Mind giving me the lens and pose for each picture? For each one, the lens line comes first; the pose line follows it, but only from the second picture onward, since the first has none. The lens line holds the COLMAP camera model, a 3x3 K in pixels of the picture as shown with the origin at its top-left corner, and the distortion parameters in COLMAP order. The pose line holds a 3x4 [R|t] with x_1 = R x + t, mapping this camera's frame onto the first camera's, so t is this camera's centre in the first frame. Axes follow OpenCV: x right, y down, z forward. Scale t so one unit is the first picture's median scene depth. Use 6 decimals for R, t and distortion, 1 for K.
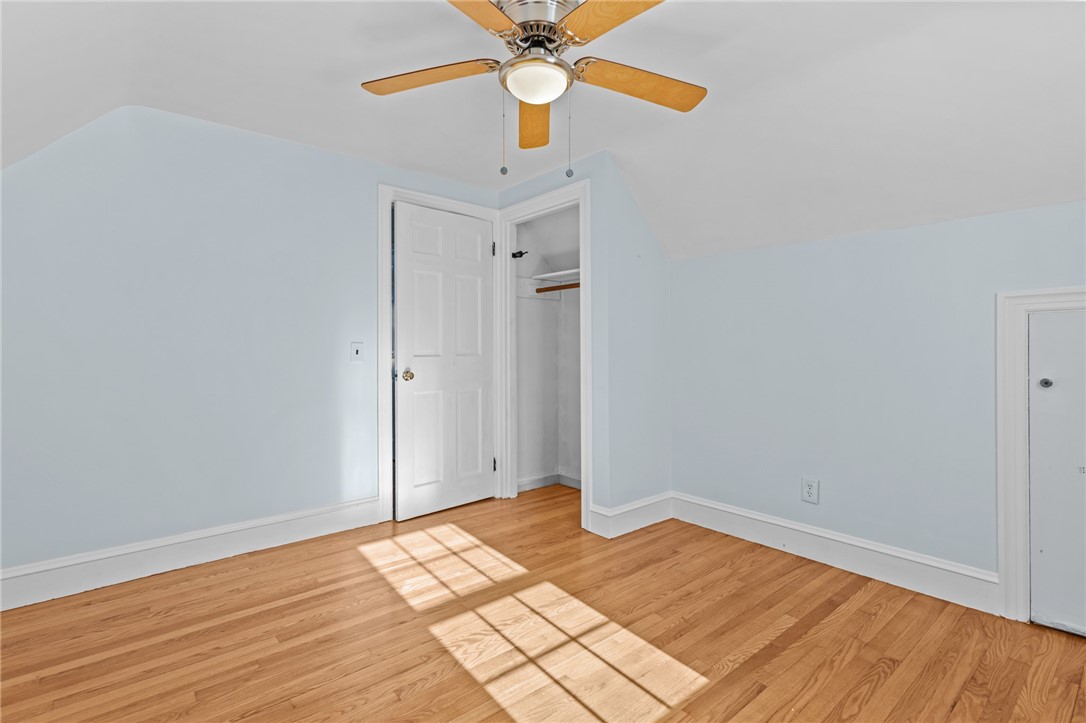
lens RADIAL K [[513.0, 0, 542.2], [0, 513.0, 353.0], [0, 0, 1]] dist [0.004041, -0.001679]
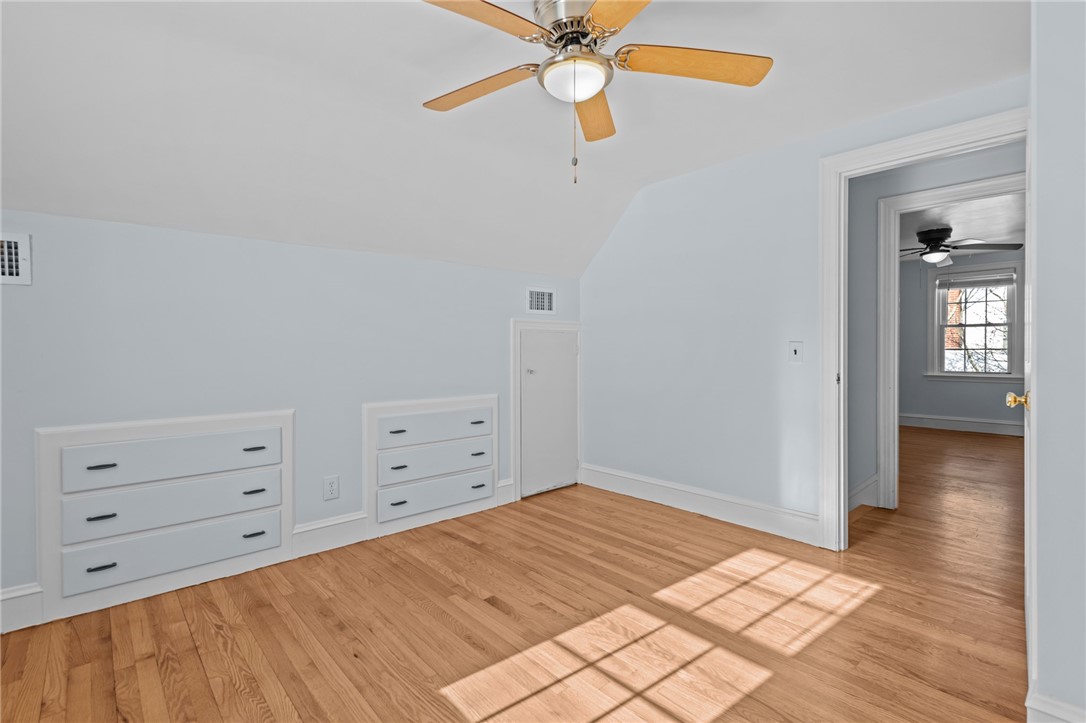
lens RADIAL K [[513.0, 0, 535.5], [0, 513.0, 353.9], [0, 0, 1]] dist [0.004041, -0.001679]
pose [[0.013666, 0.014304, -0.999804, 0.793697], [-0.003274, 0.999893, 0.014260, -0.013634], [0.999901, 0.003079, 0.013711, 0.723554]]
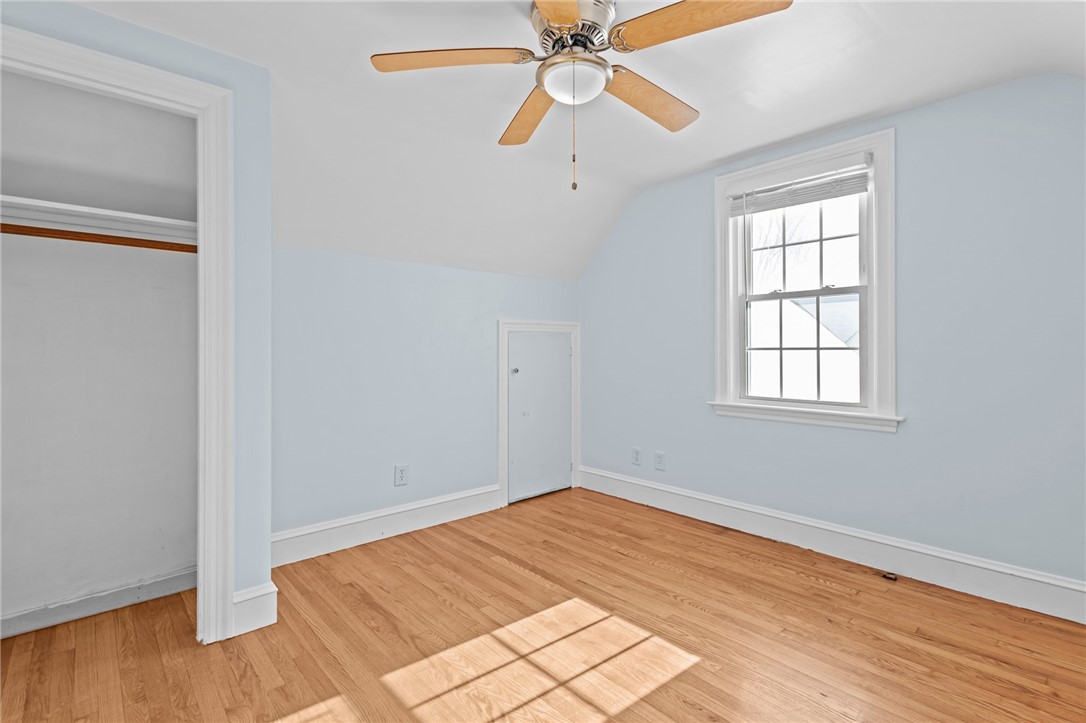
lens RADIAL K [[513.0, 0, 540.8], [0, 513.0, 351.8], [0, 0, 1]] dist [0.004041, -0.001679]
pose [[-0.031038, -0.001262, 0.999517, -0.786848], [0.017264, 0.999849, 0.001798, -0.007702], [-0.999369, 0.017311, -0.031011, 0.871820]]
